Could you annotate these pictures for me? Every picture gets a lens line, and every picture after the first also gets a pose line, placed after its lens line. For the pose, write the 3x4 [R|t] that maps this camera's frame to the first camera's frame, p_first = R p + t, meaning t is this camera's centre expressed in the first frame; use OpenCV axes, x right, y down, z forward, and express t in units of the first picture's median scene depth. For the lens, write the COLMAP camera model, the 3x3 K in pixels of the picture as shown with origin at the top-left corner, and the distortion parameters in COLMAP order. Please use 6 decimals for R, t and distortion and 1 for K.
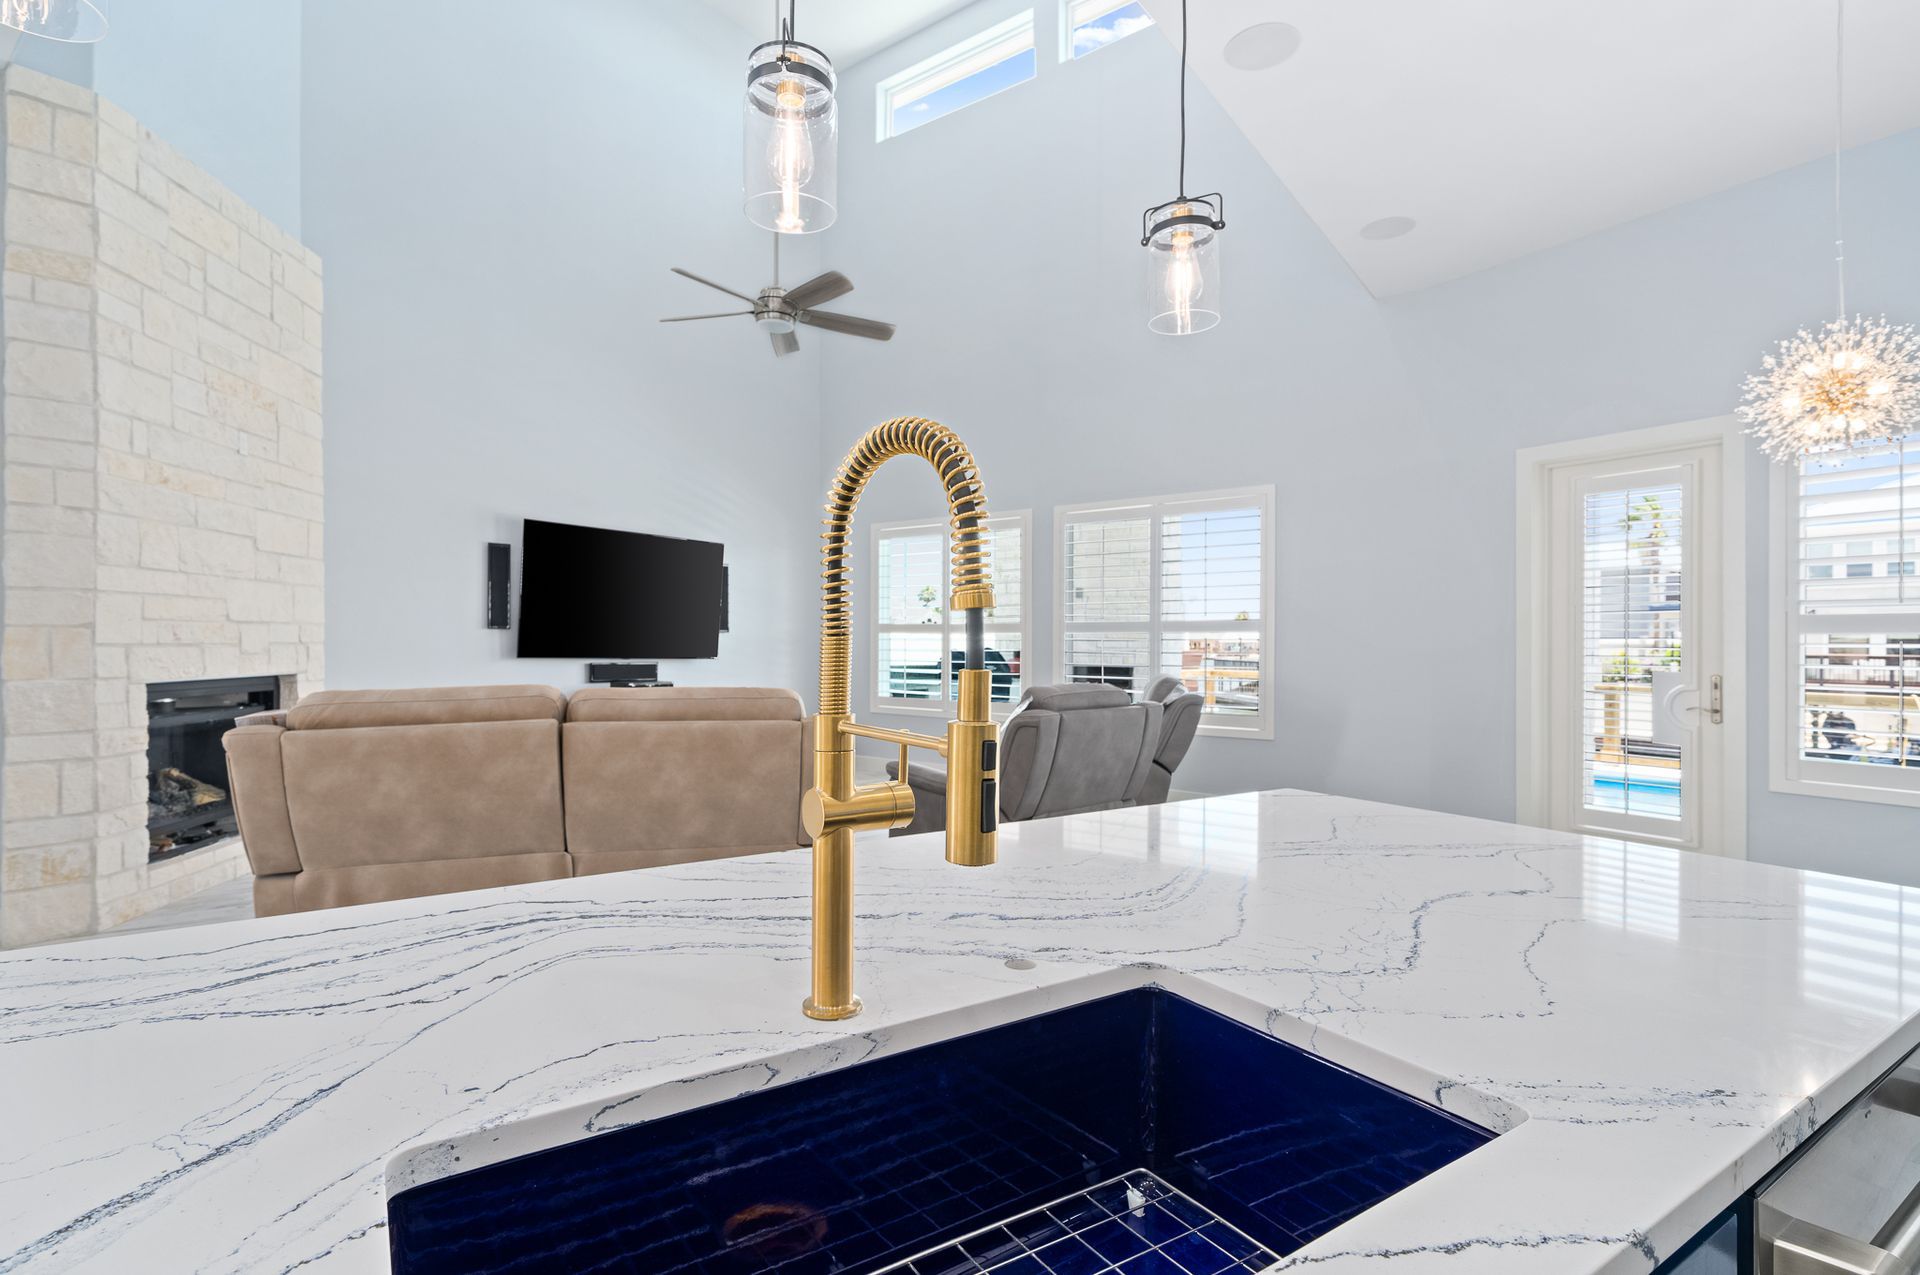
lens RADIAL K [[936.1, 0, 944.4], [0, 936.1, 648.3], [0, 0, 1]] dist [0.004794, 0.000899]
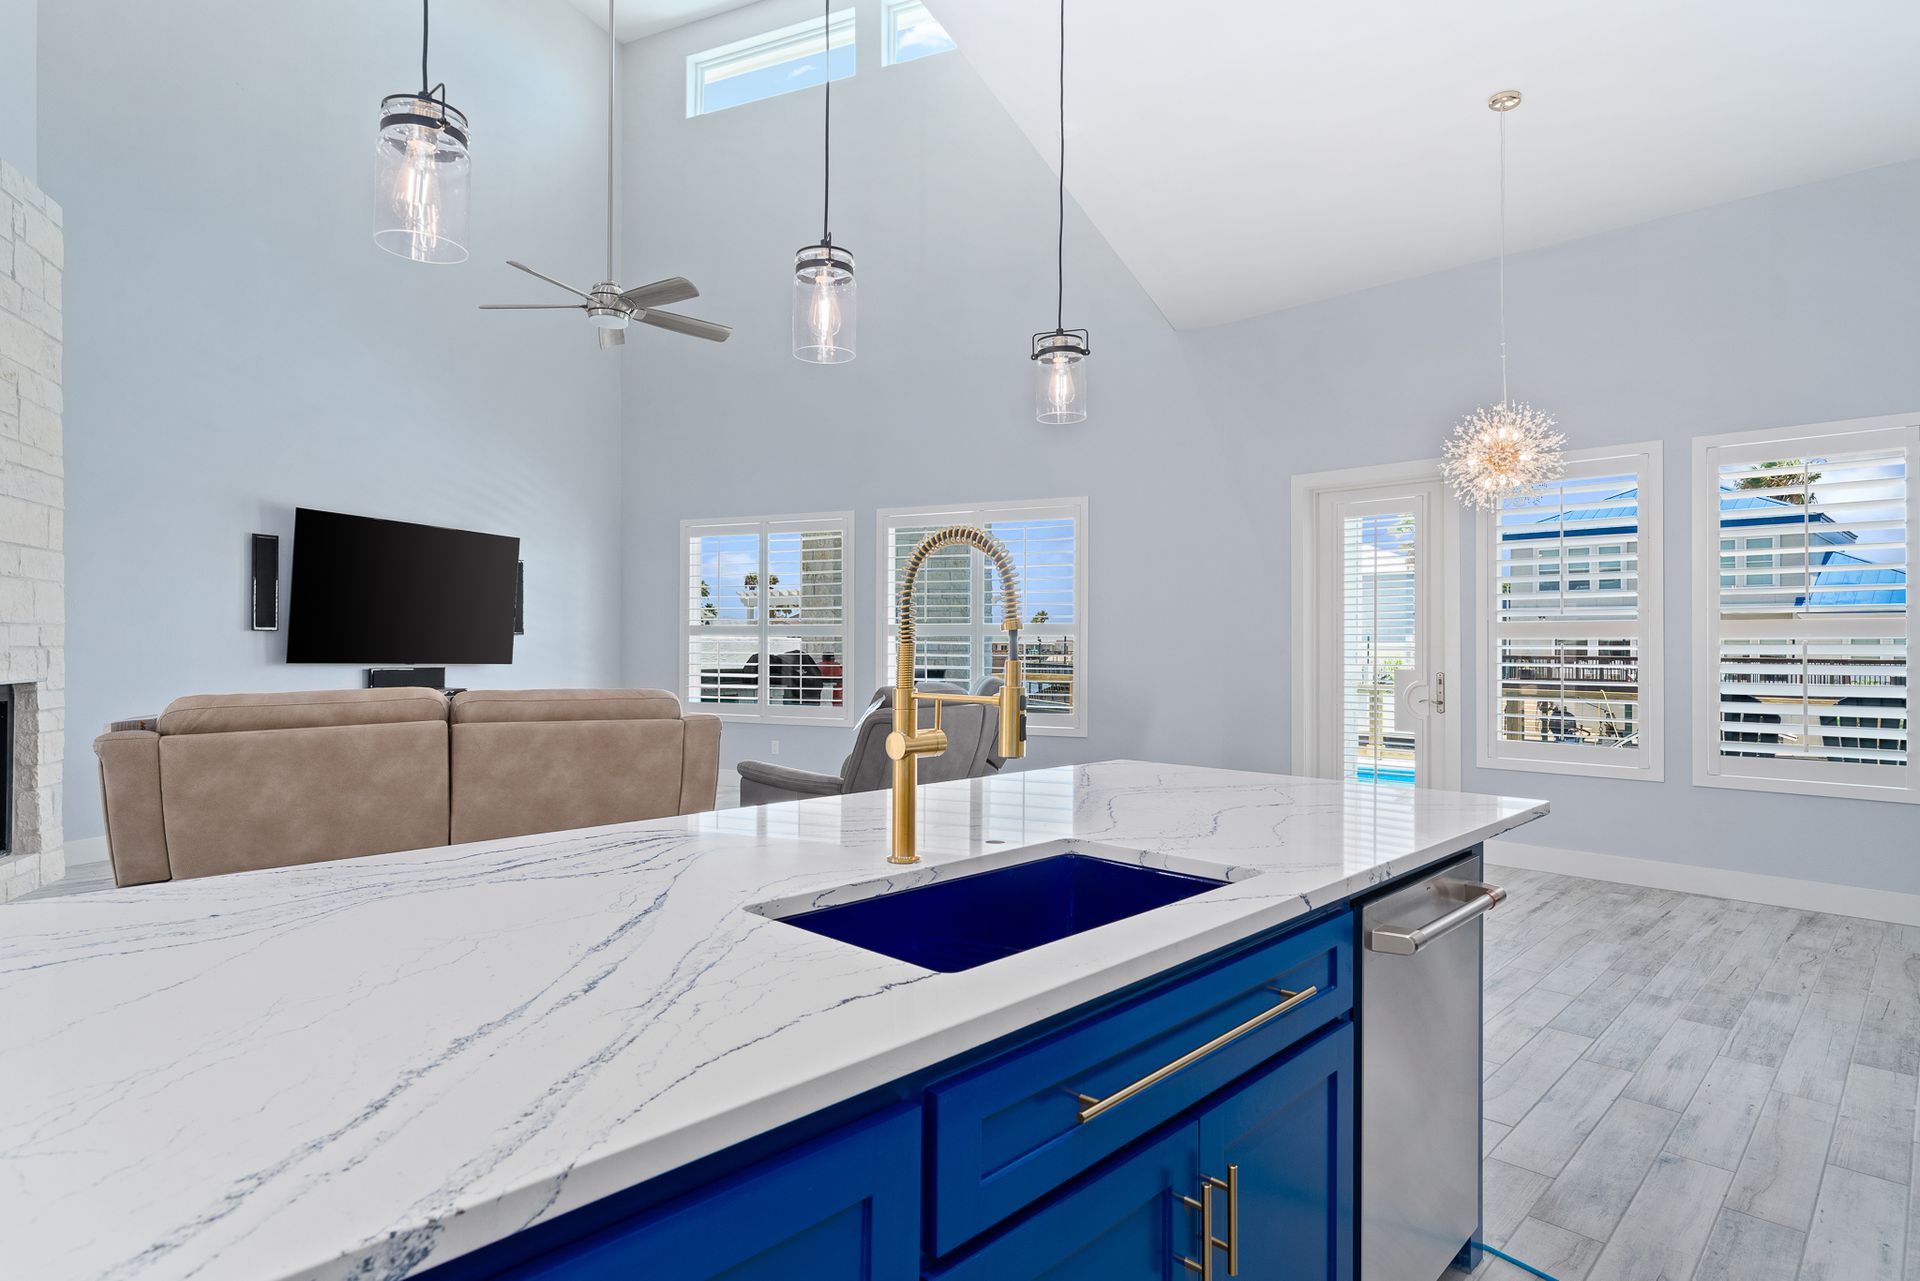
lens RADIAL K [[1050.8, 0, 953.9], [0, 1050.8, 649.7], [0, 0, 1]] dist [0.006204, 0.001915]
pose [[0.974040, -0.001481, 0.226373, -0.131857], [0.001872, 0.999997, -0.001515, 0.000541], [-0.226370, 0.001900, 0.974040, -0.253618]]
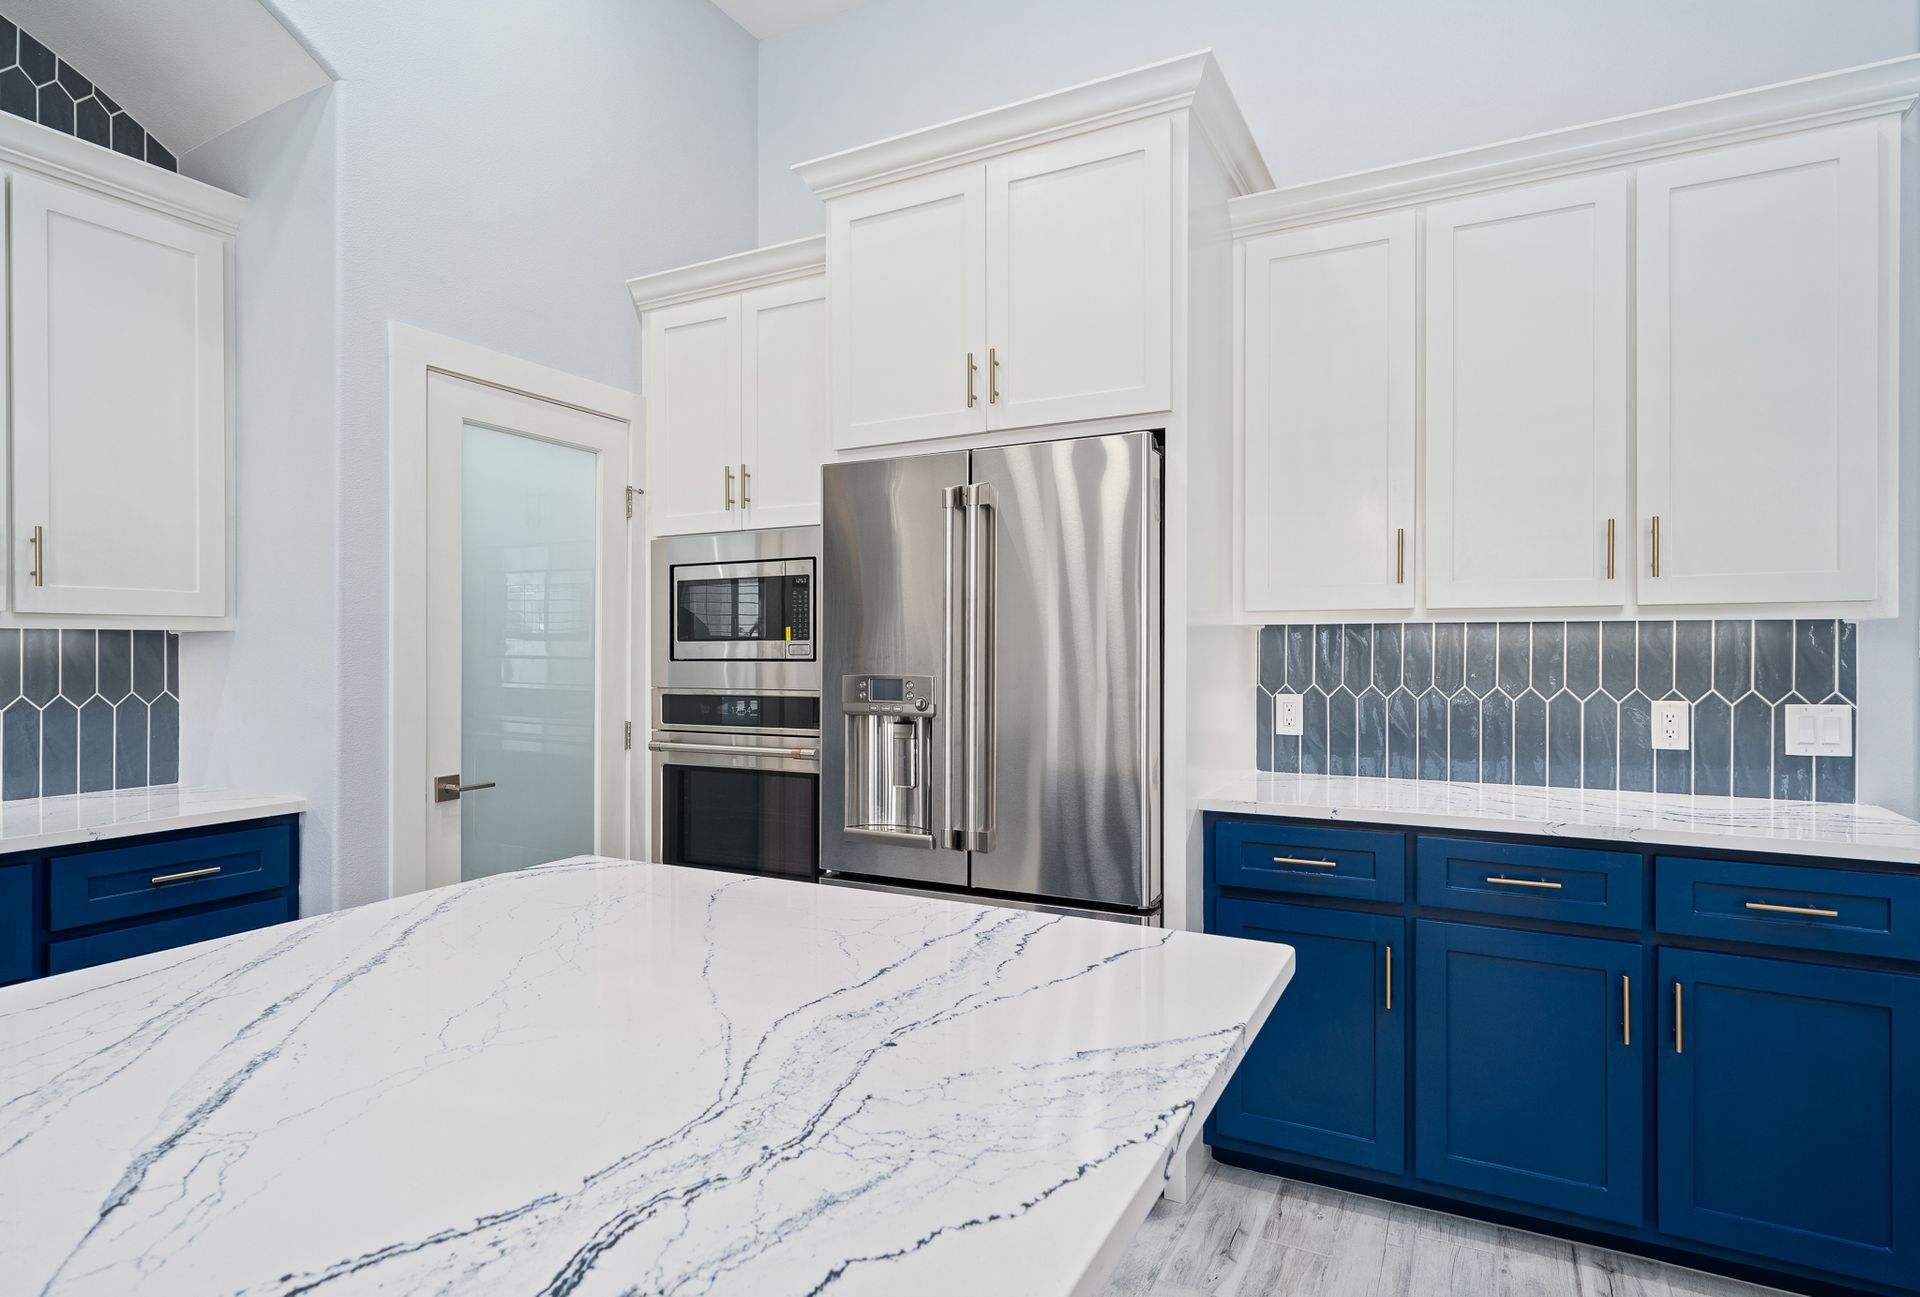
lens RADIAL K [[1022.2, 0, 943.4], [0, 1022.2, 650.7], [0, 0, 1]] dist [0.000837, 0.000362]
pose [[-0.873942, -0.002926, -0.486021, -0.198329], [-0.002848, 0.999996, -0.000900, -0.004359], [0.486022, 0.000598, -0.873946, 0.494966]]
